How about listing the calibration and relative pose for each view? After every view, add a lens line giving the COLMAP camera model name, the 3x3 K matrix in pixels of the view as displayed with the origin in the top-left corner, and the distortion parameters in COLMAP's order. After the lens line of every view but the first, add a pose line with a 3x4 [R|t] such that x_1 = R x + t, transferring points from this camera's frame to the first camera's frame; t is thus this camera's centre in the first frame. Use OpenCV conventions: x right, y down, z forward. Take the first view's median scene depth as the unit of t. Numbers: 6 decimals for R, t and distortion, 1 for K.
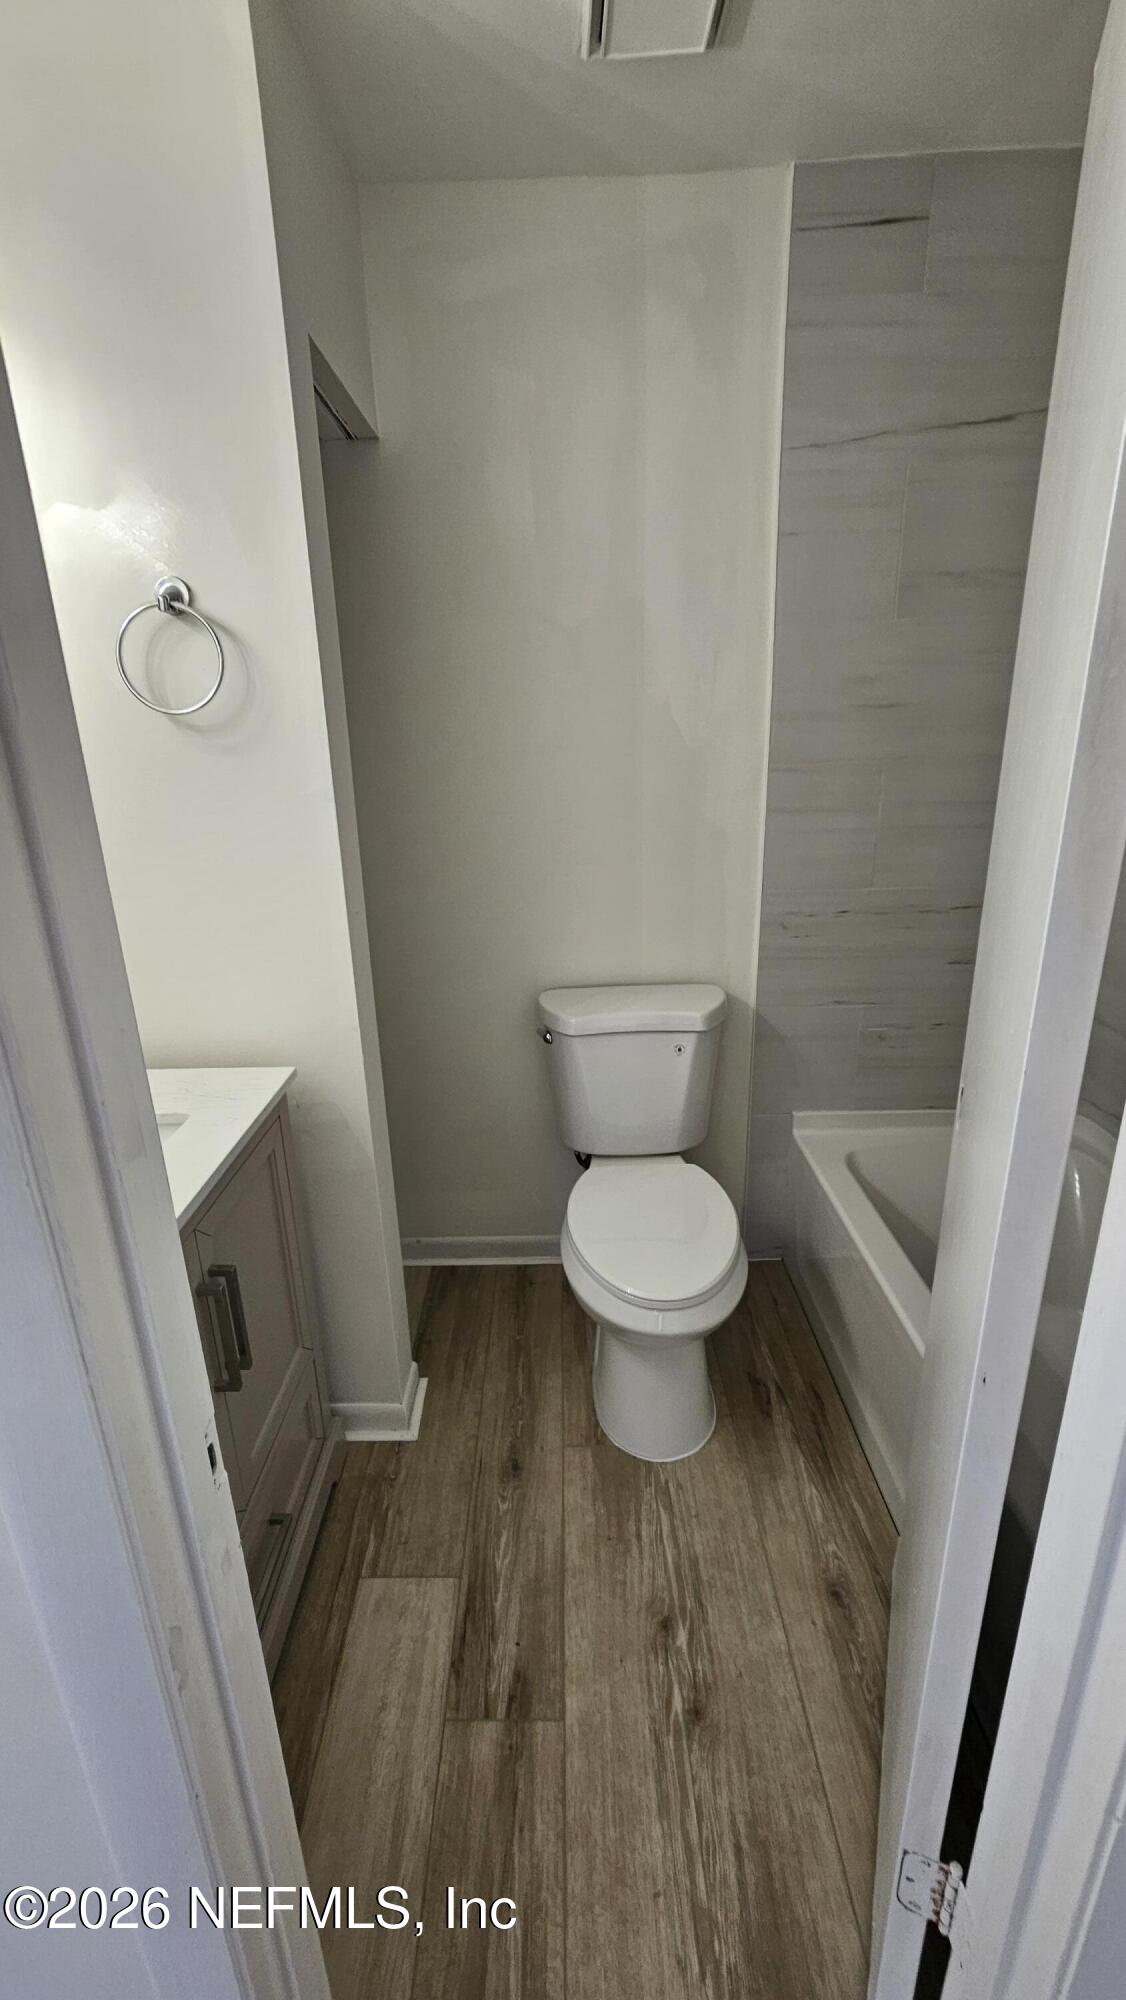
lens RADIAL K [[818.1, 0, 563.0], [0, 818.1, 1000.0], [0, 0, 1]] dist [-0.000965, -0.000297]
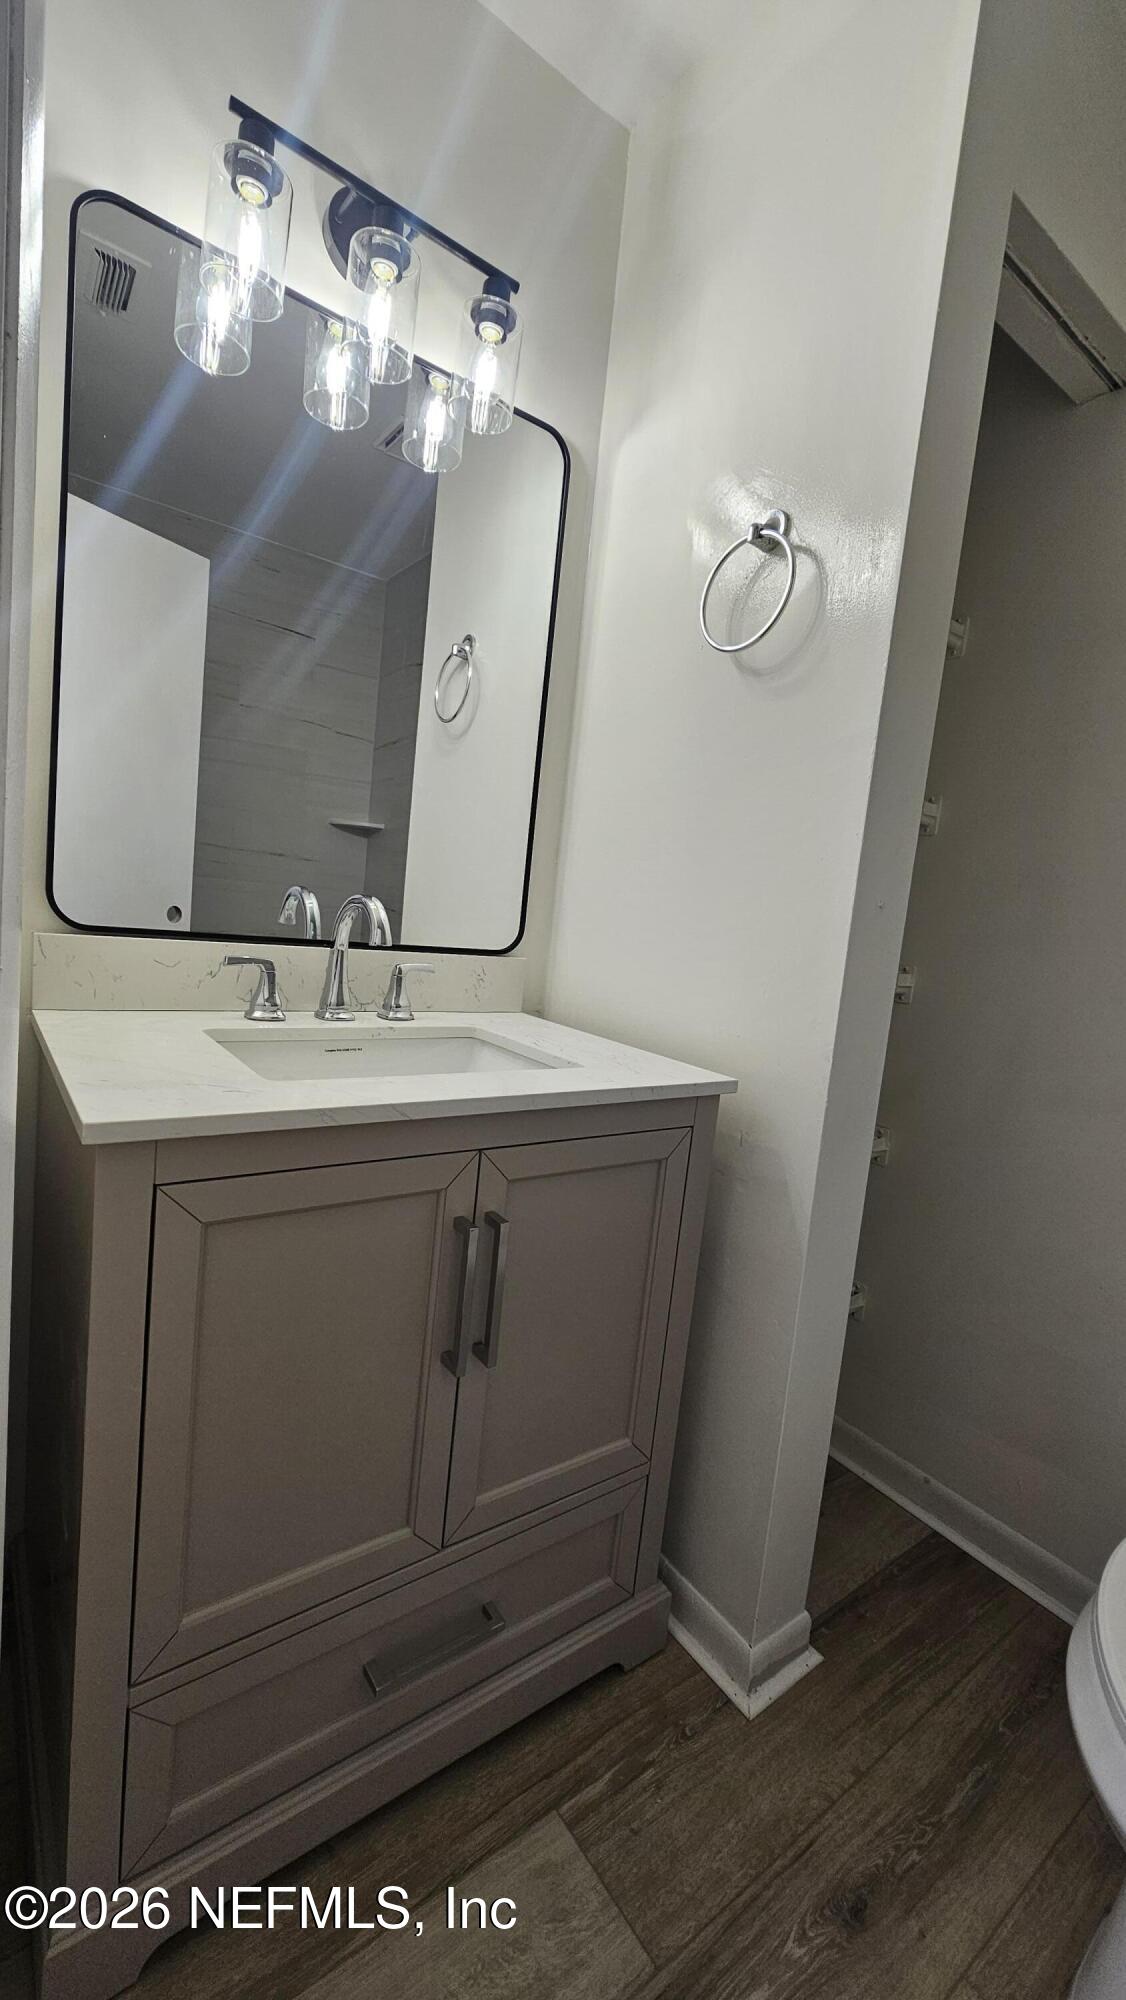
lens RADIAL K [[822.2, 0, 563.0], [0, 822.2, 1000.0], [0, 0, 1]] dist [-0.000534, -0.000214]
pose [[0.595005, 0.180443, -0.783205, 0.150235], [-0.362629, 0.929919, -0.061247, 0.103054], [0.717265, 0.320455, 0.618740, 0.318412]]
